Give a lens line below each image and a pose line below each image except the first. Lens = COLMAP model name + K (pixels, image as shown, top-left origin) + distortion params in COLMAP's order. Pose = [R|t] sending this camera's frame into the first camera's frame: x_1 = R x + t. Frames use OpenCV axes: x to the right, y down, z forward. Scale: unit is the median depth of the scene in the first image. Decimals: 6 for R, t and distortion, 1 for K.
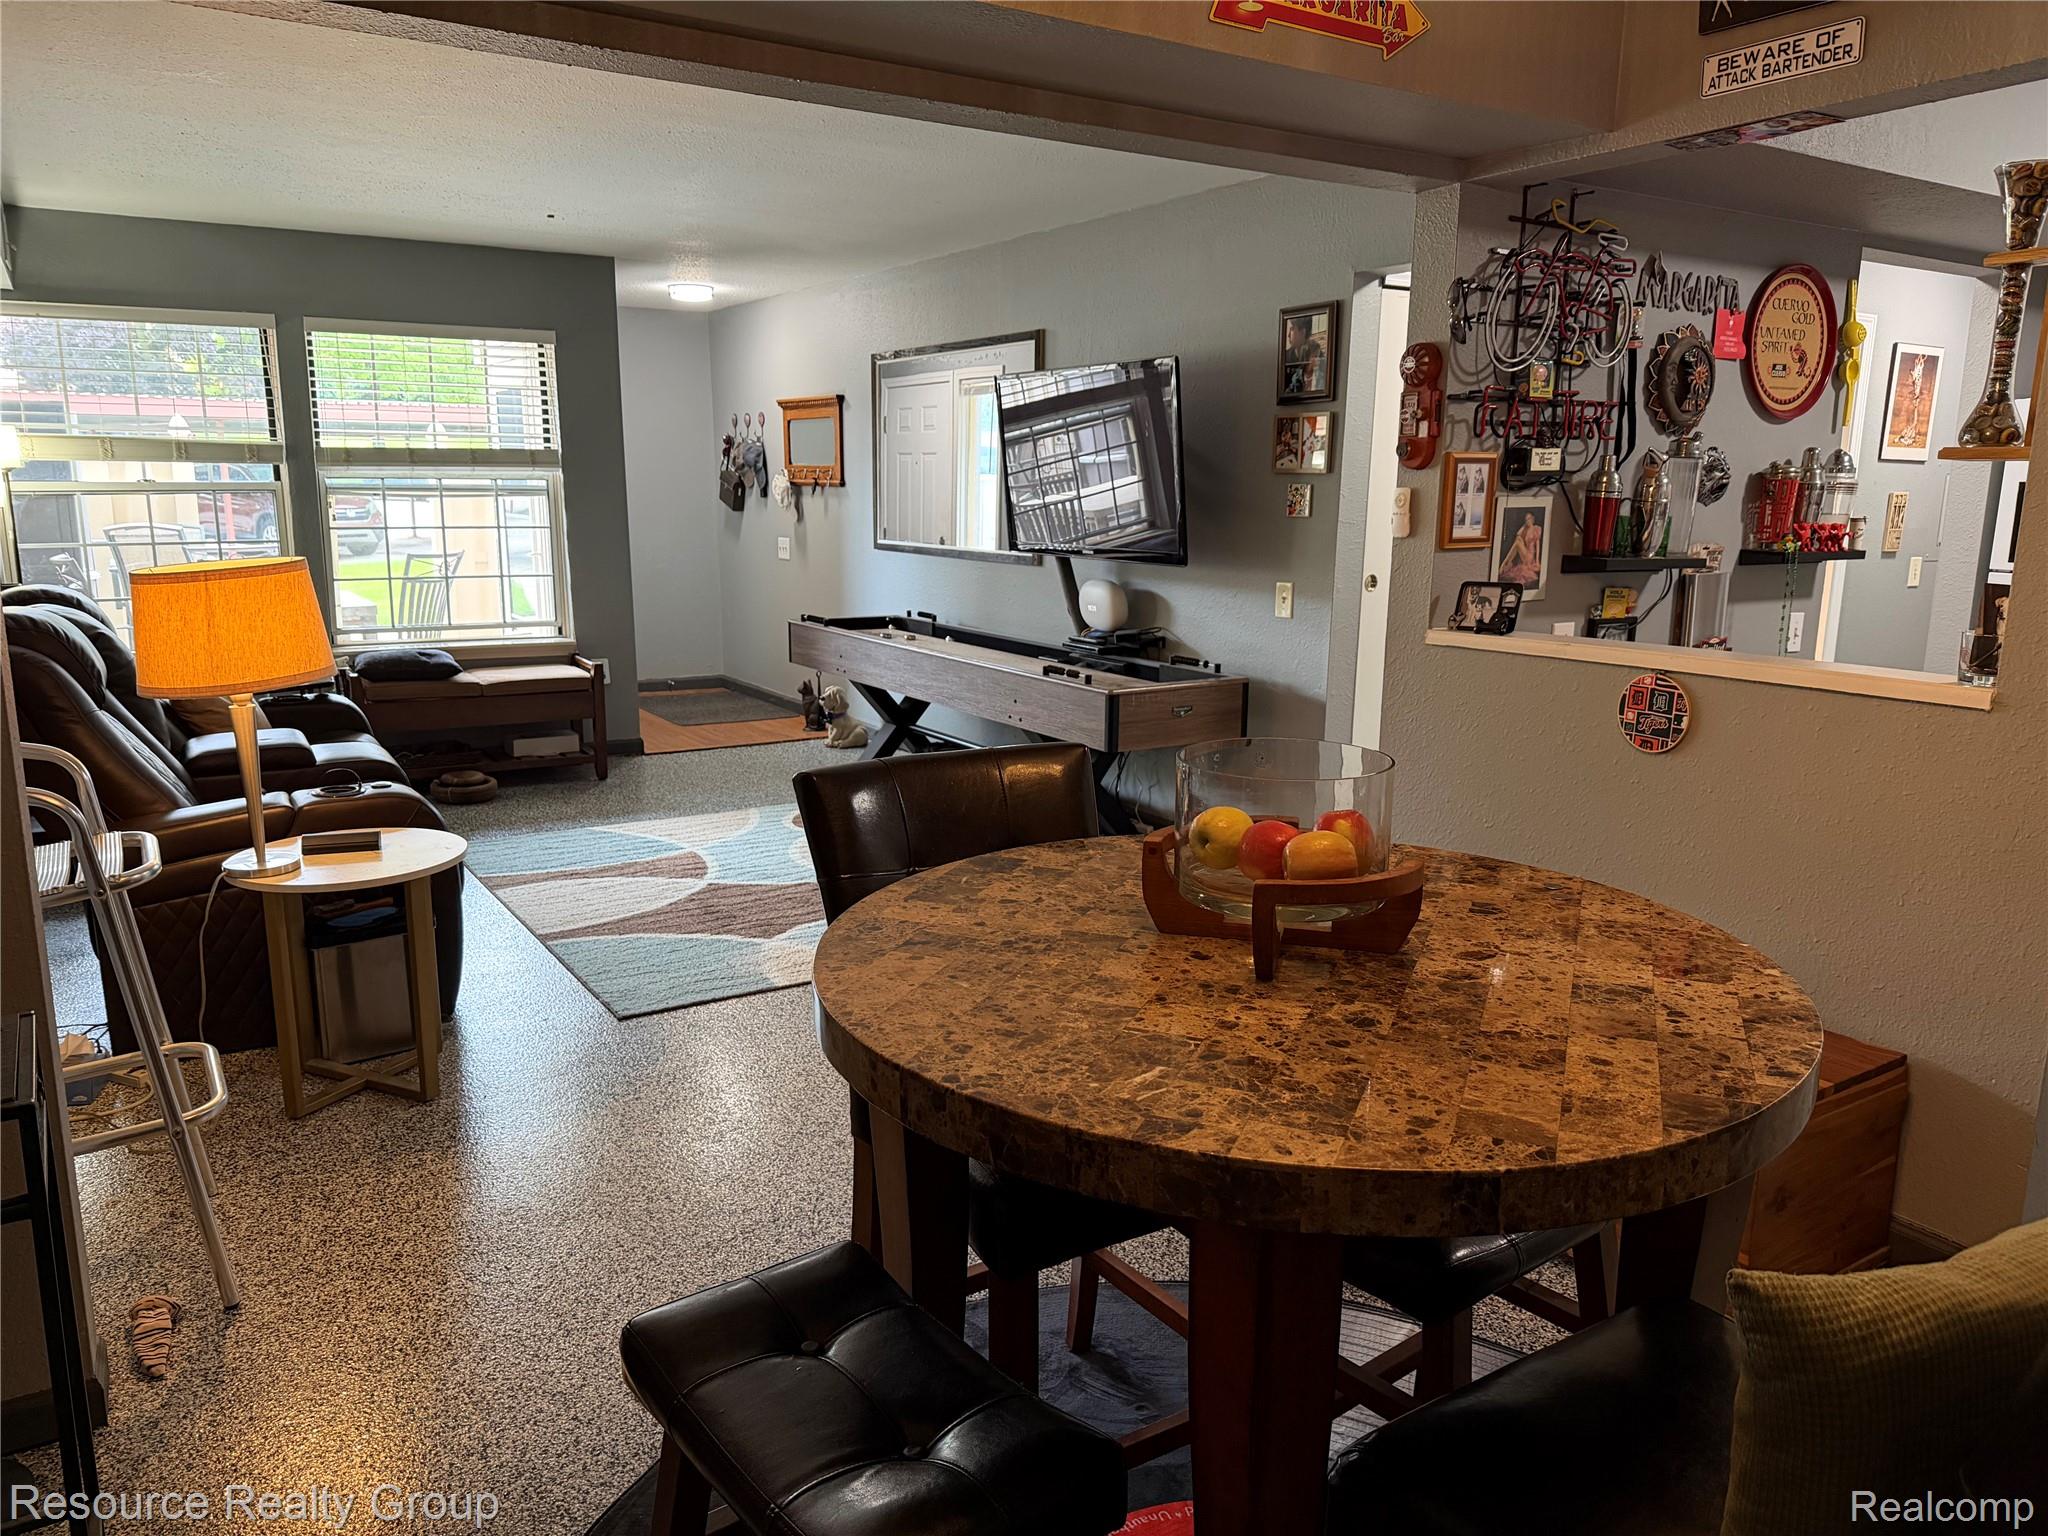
lens RADIAL K [[1432.8, 0, 1046.5], [0, 1432.8, 775.4], [0, 0, 1]] dist [0.055710, -0.076694]
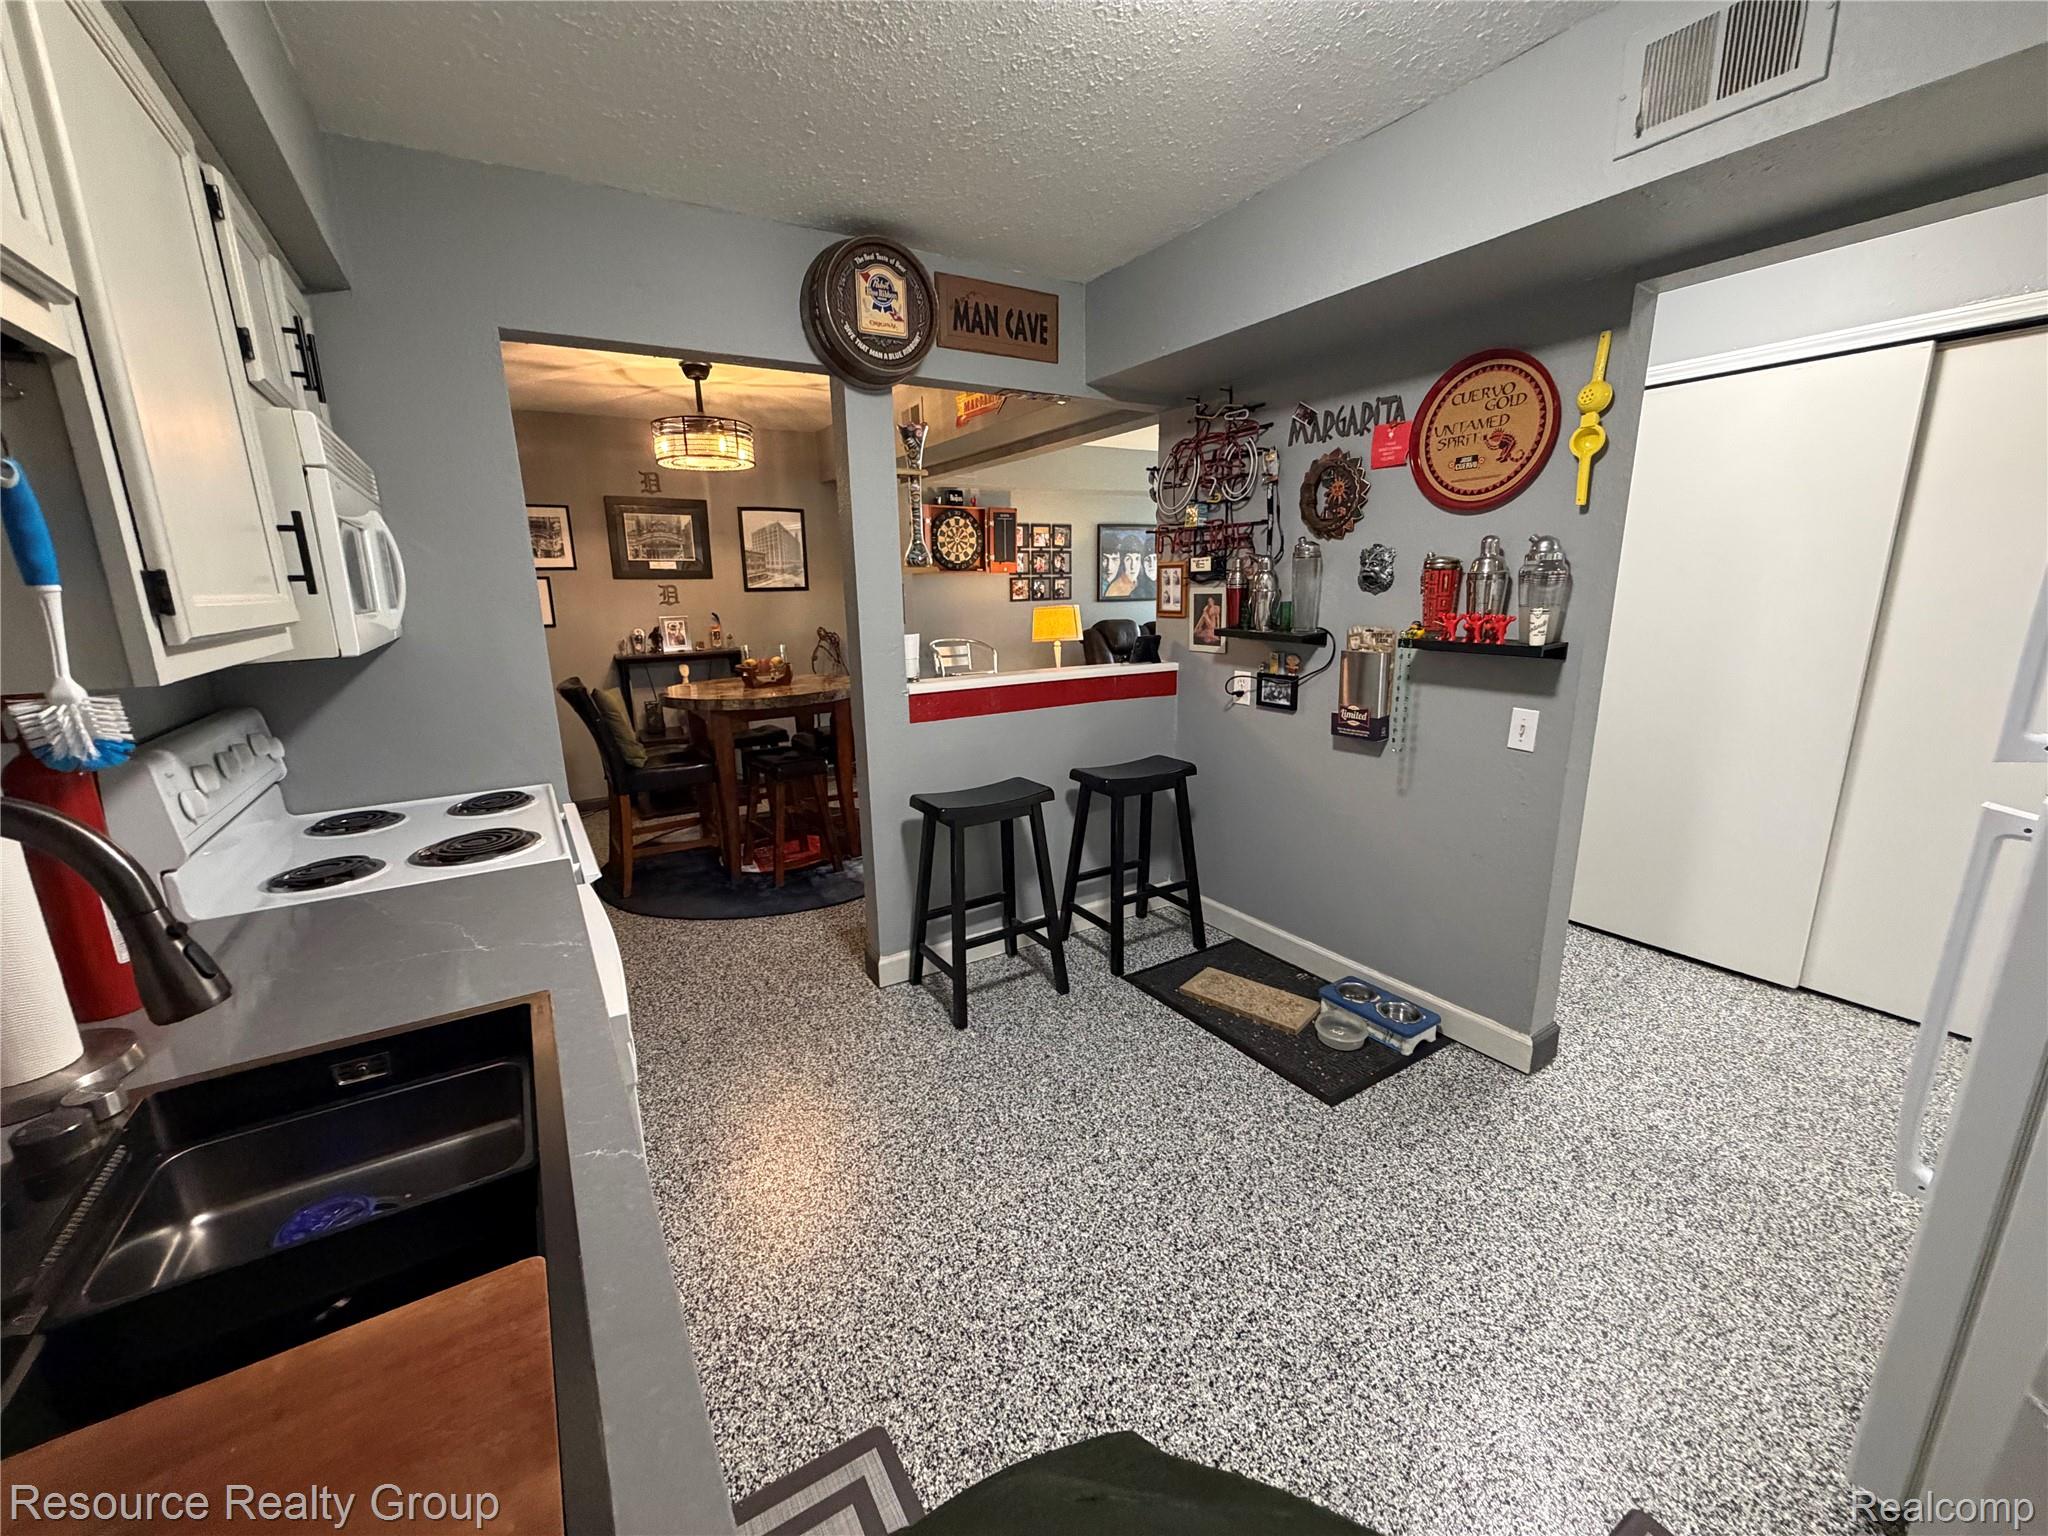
lens RADIAL K [[818.7, 0, 1013.9], [0, 818.7, 771.8], [0, 0, 1]] dist [0.005714, -0.001912]
pose [[-0.018200, 0.222108, -0.974852, 0.805942], [-0.178621, 0.958606, 0.221741, -0.100760], [0.983750, 0.178165, 0.022226, 0.506577]]
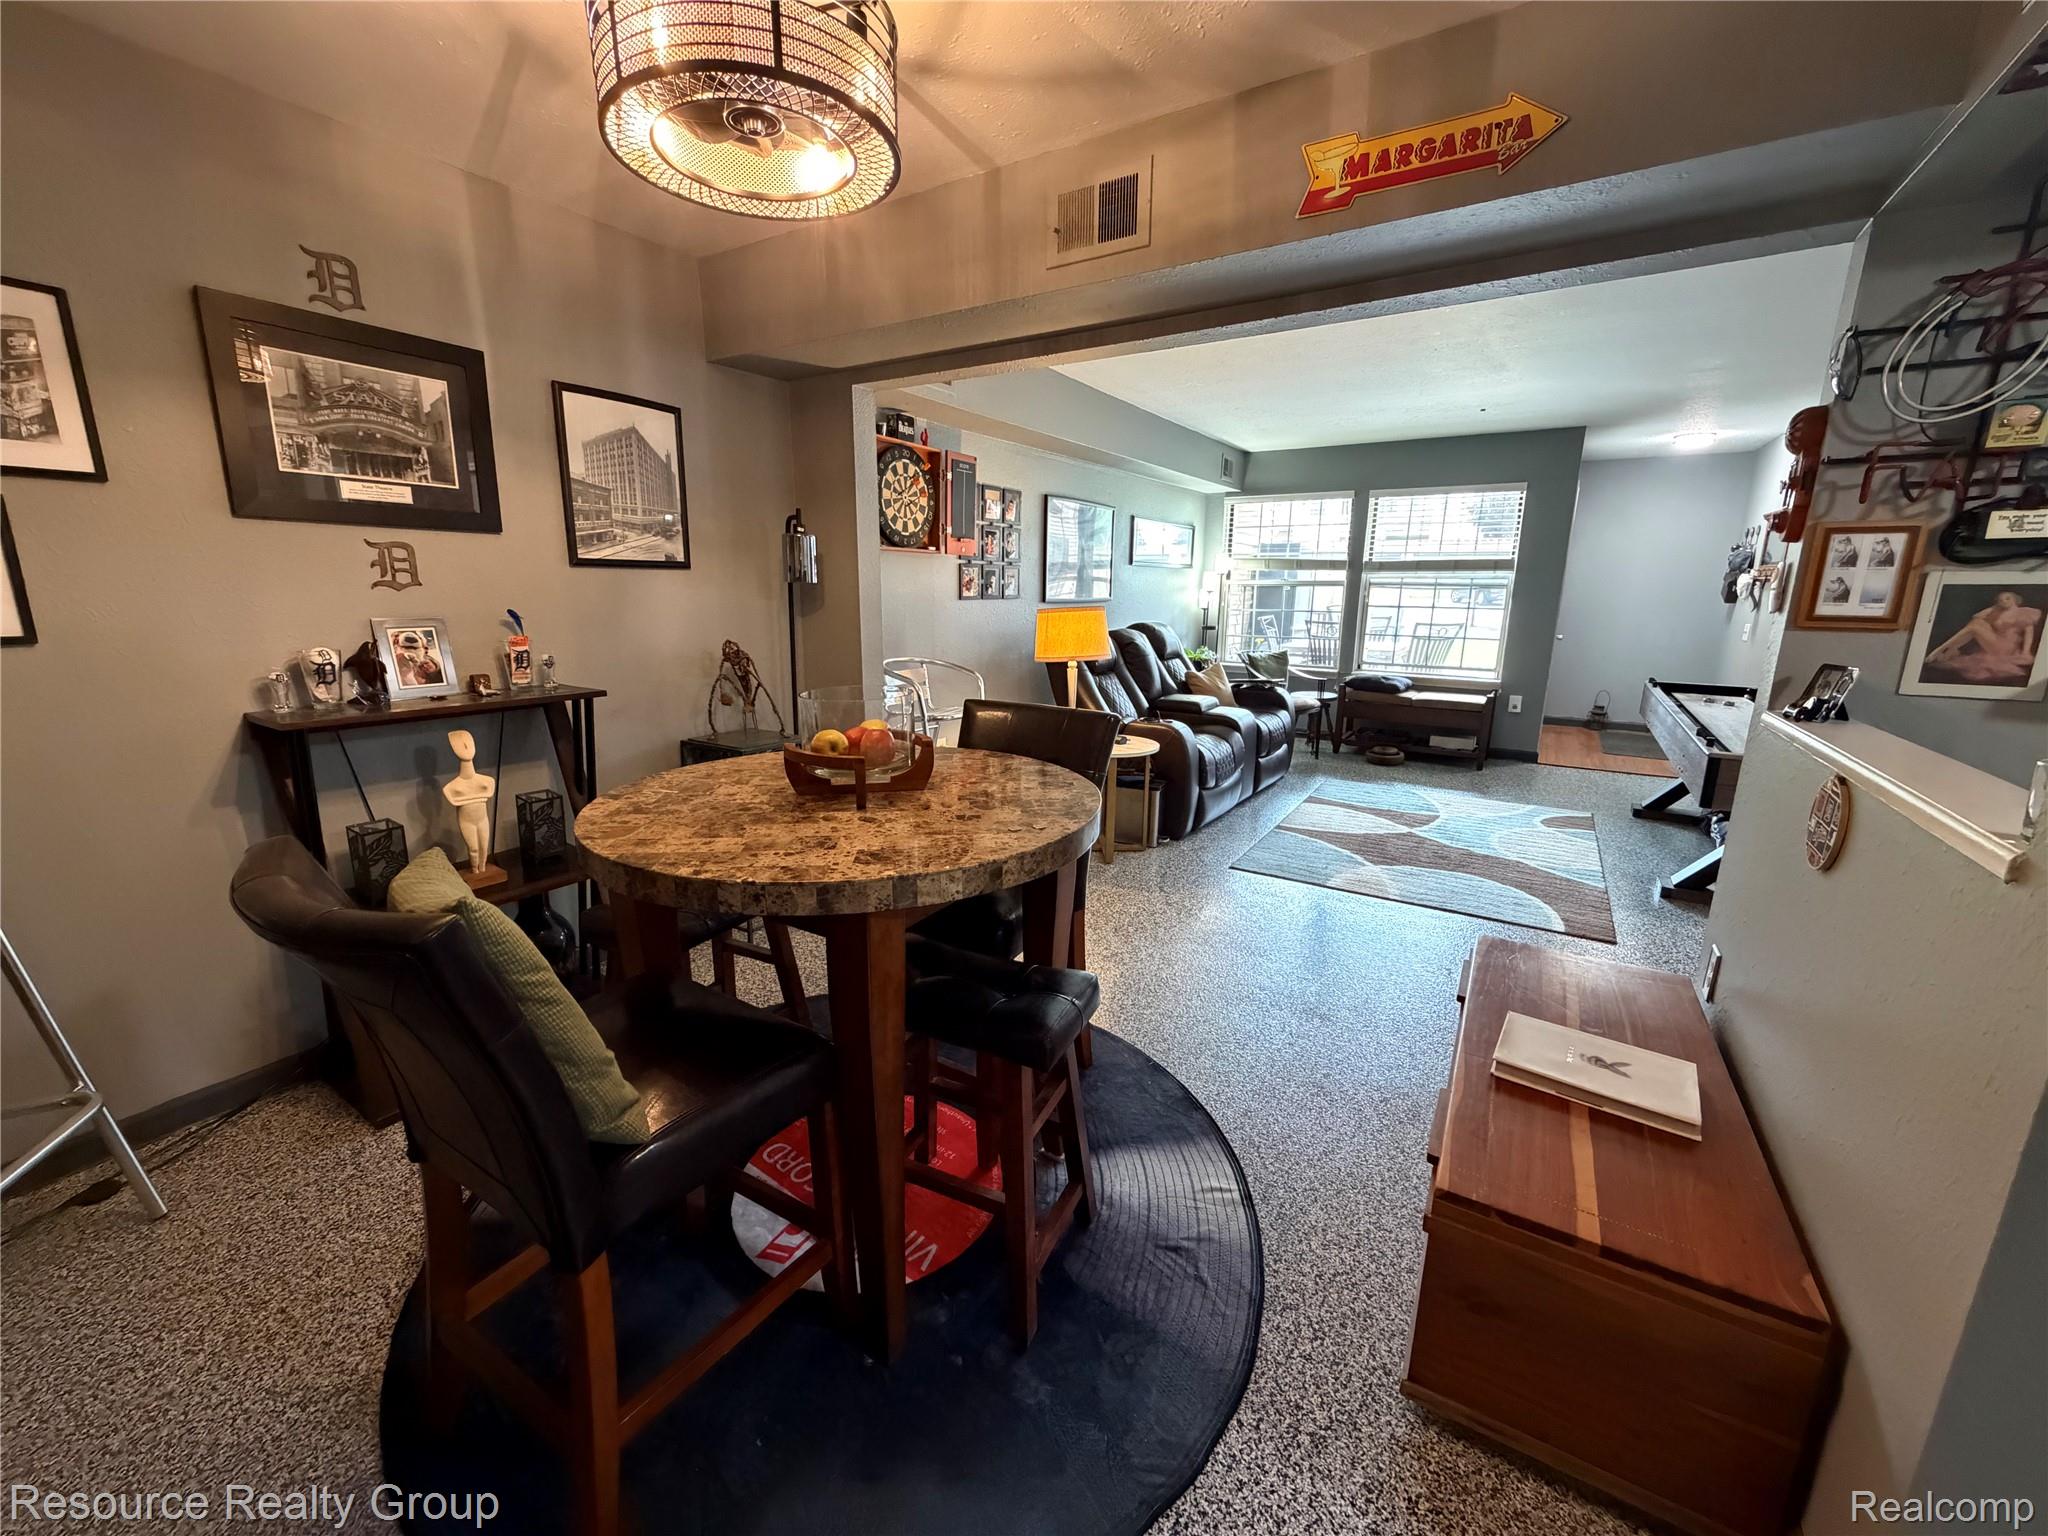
lens RADIAL K [[818.7, 0, 1018.7], [0, 818.7, 775.4], [0, 0, 1]] dist [0.005714, -0.001912]
pose [[0.420814, 0.204550, -0.883784, 0.336973], [-0.185816, 0.973025, 0.136729, -0.025794], [0.887912, 0.106684, 0.447471, 0.195496]]
